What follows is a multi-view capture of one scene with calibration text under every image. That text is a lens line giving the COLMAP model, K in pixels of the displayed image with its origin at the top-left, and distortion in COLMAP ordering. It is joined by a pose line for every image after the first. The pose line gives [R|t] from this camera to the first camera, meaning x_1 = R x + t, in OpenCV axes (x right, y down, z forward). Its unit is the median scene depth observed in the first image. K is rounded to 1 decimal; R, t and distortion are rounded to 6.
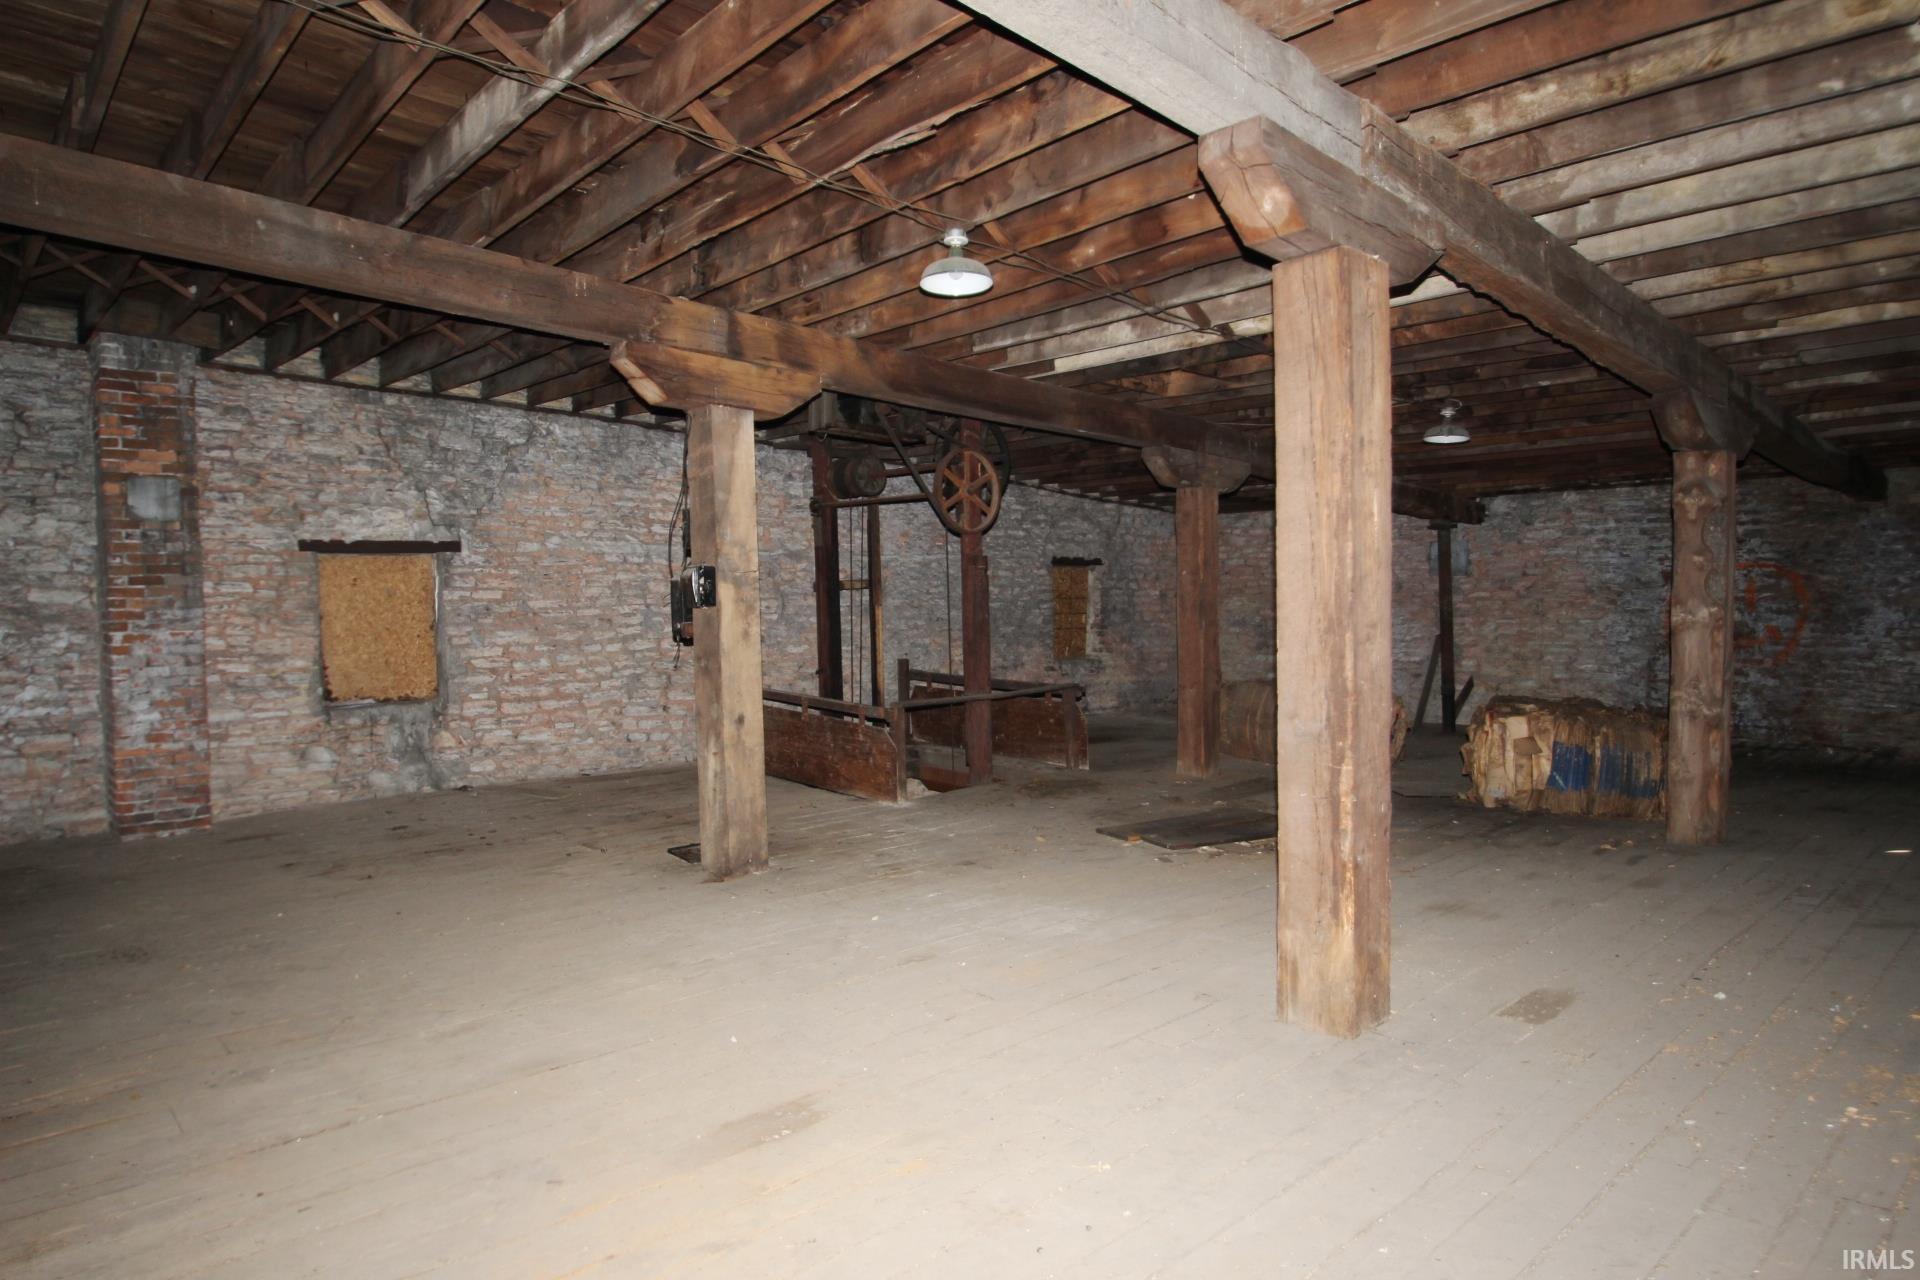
lens RADIAL K [[1157.3, 0, 948.3], [0, 1157.3, 656.5], [0, 0, 1]] dist [-0.025452, 0.000417]
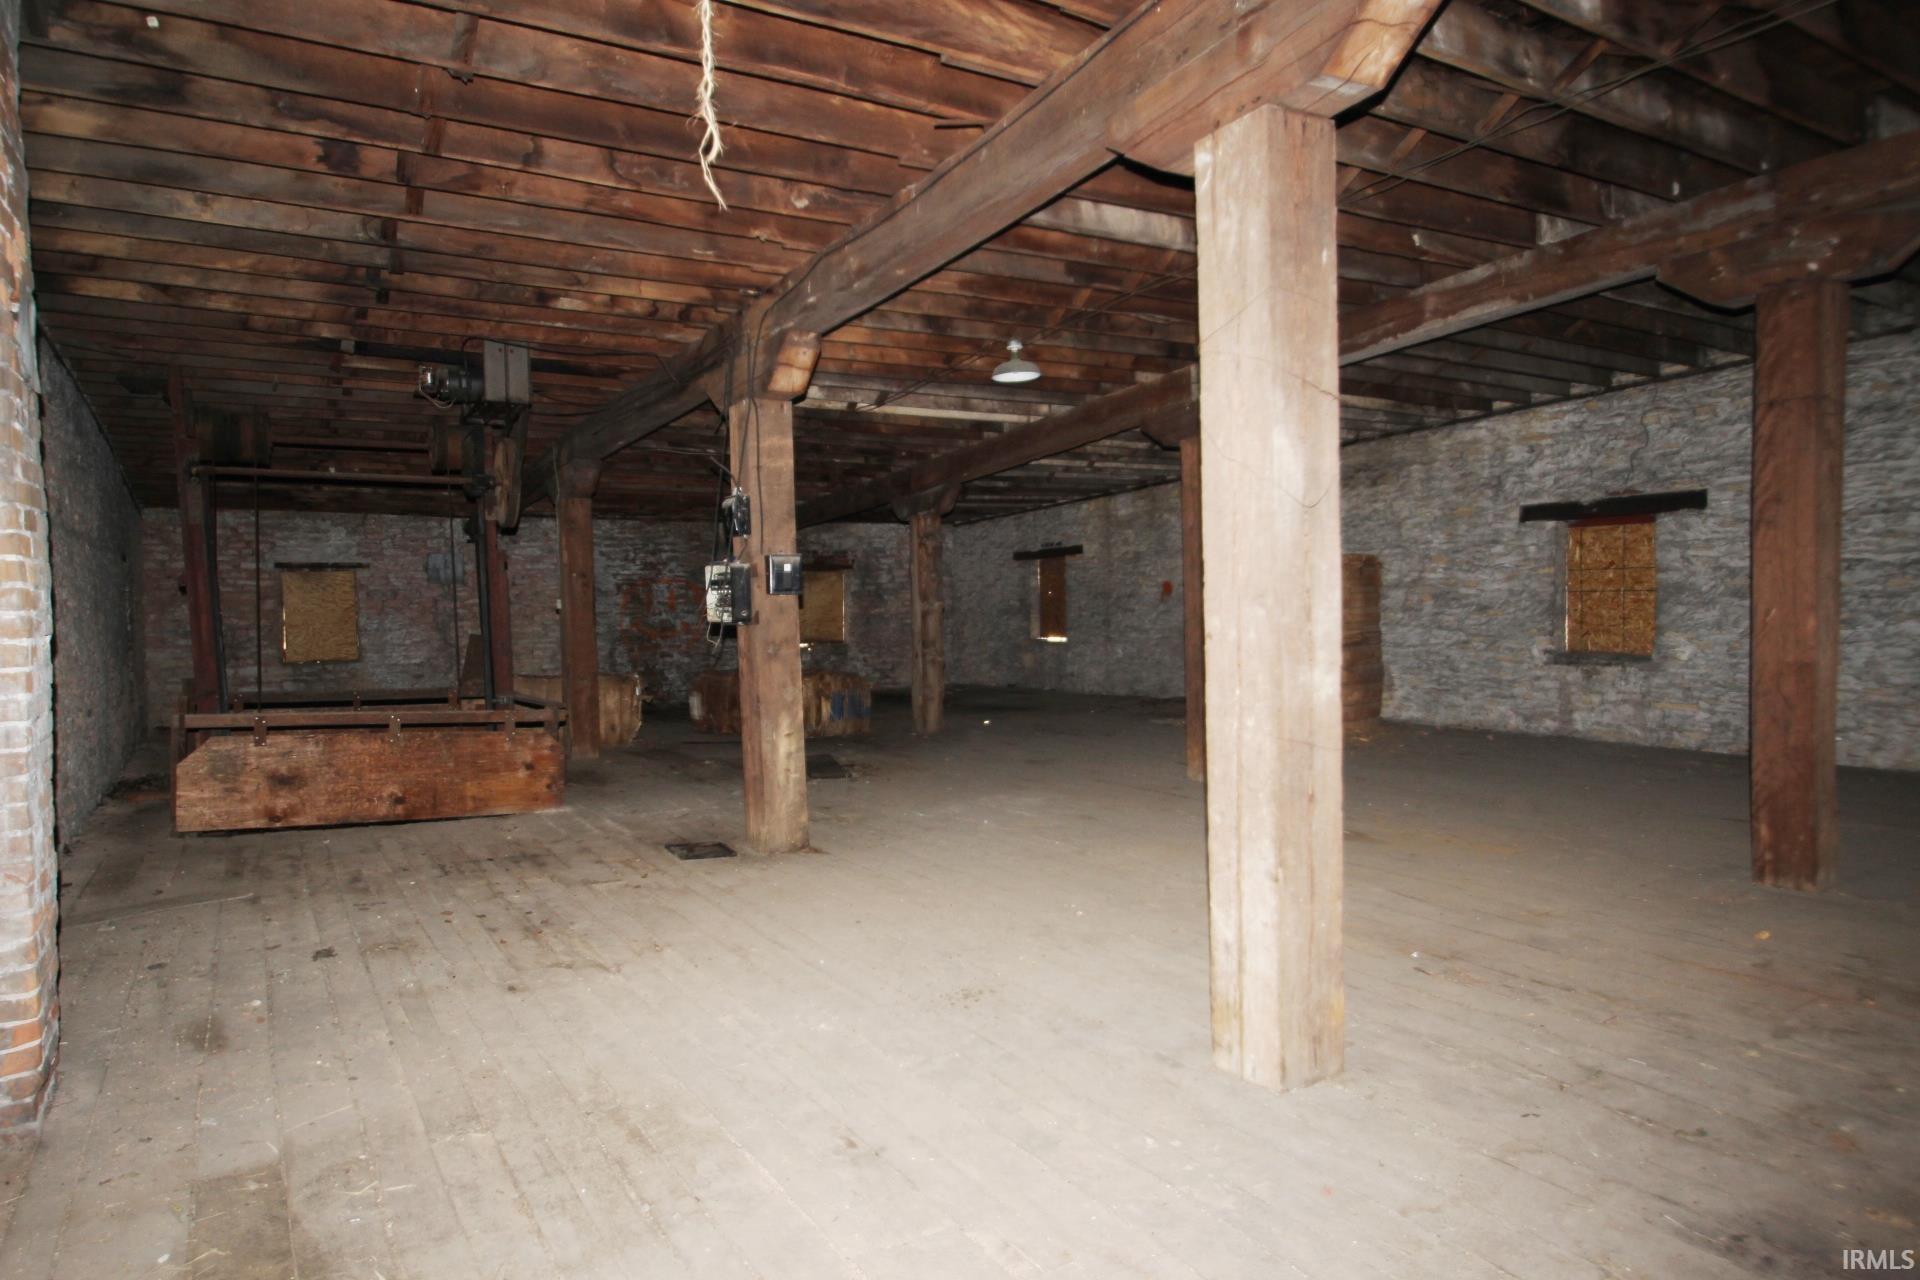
lens RADIAL K [[1157.3, 0, 948.3], [0, 1157.3, 656.5], [0, 0, 1]] dist [-0.025452, 0.000417]
pose [[0.197004, -0.039280, 0.979615, -0.678707], [0.058382, 0.997894, 0.028272, -0.004310], [-0.978663, 0.051622, 0.198882, 0.368591]]
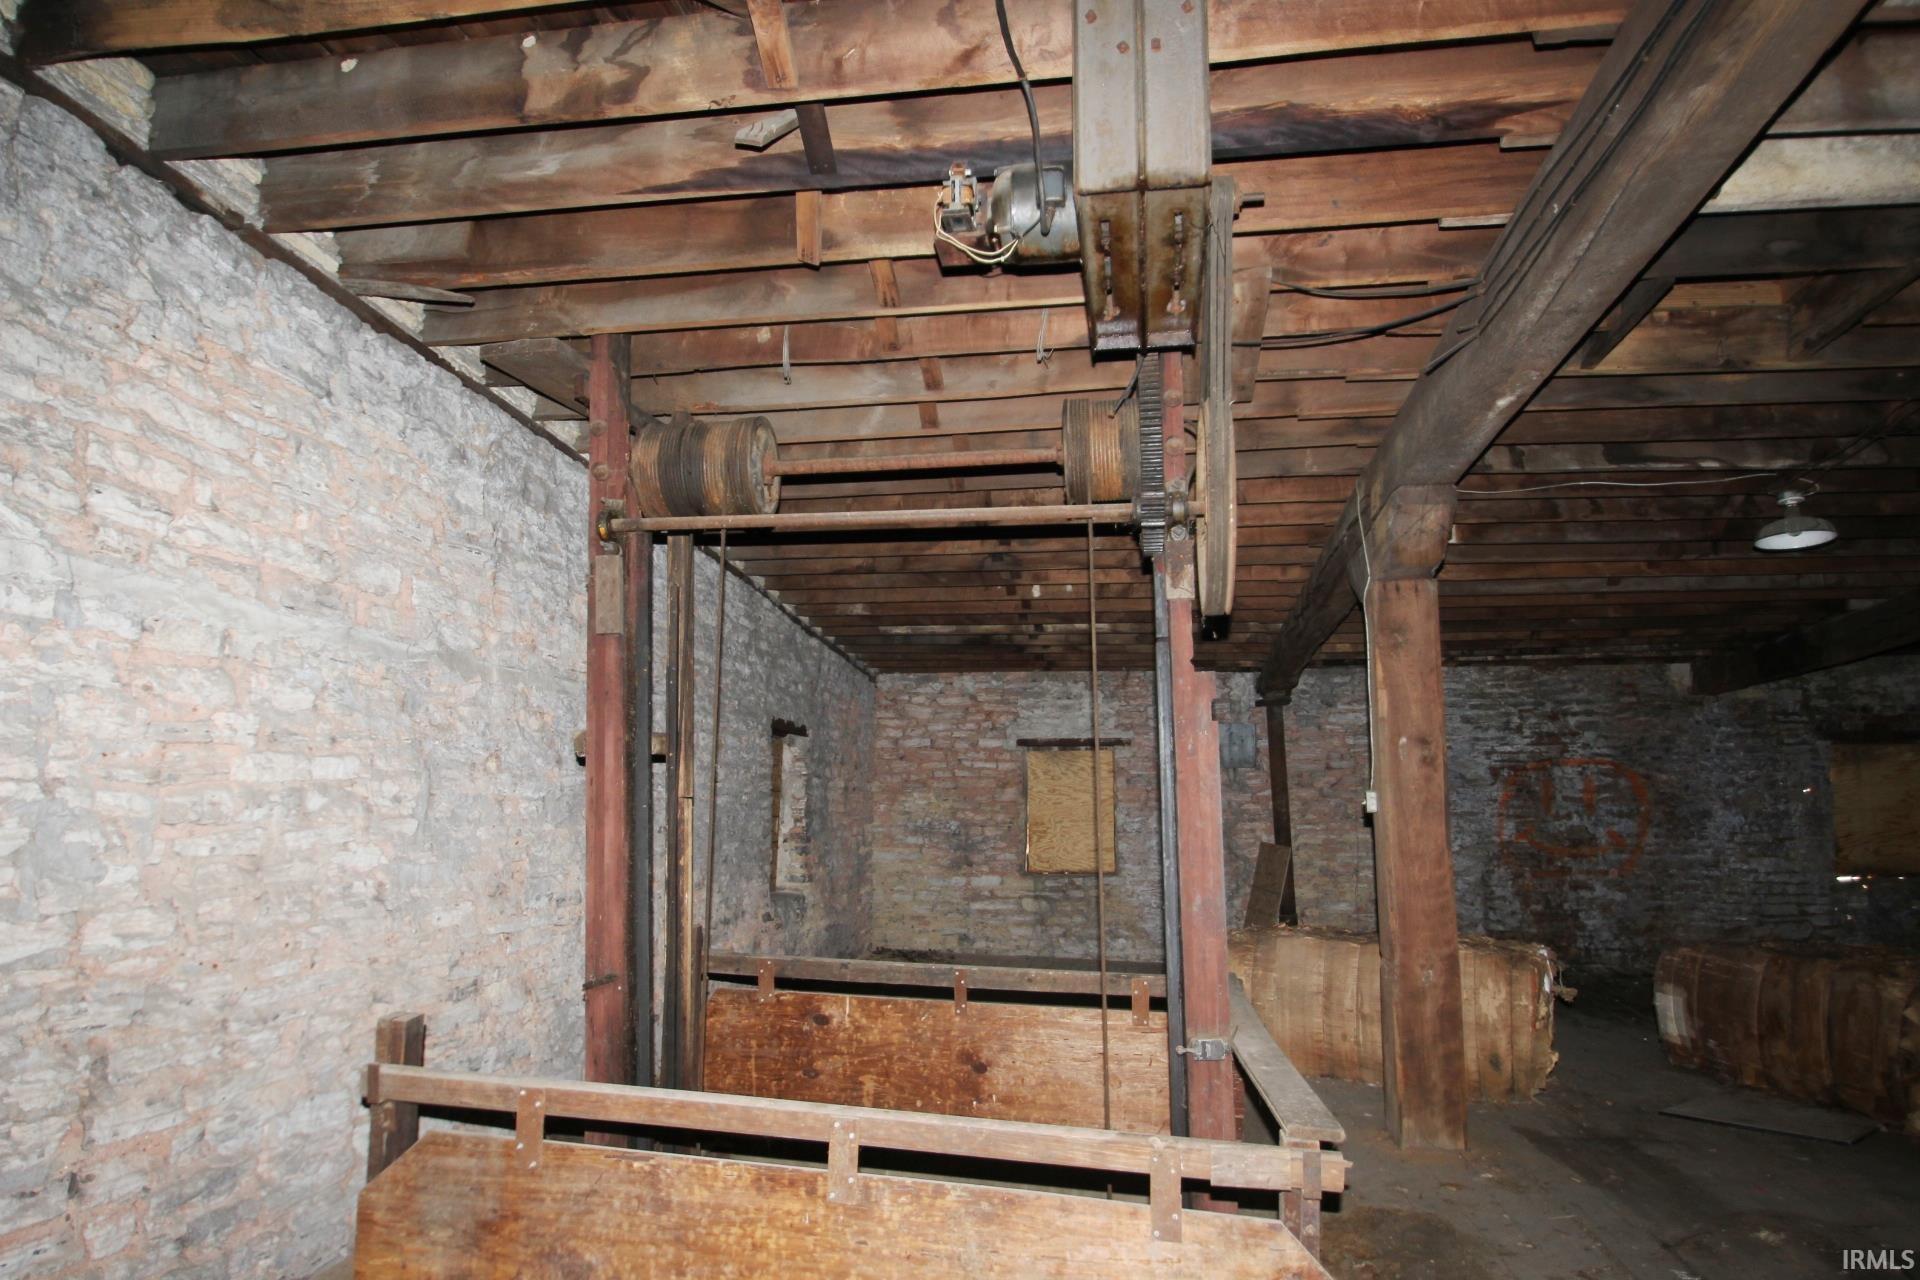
lens RADIAL K [[1157.3, 0, 948.3], [0, 1157.3, 656.5], [0, 0, 1]] dist [-0.025452, 0.000417]
pose [[0.790484, 0.085609, 0.606470, -0.231005], [0.019730, 0.986110, -0.164915, -0.023745], [-0.612164, 0.142328, 0.777816, 0.604965]]
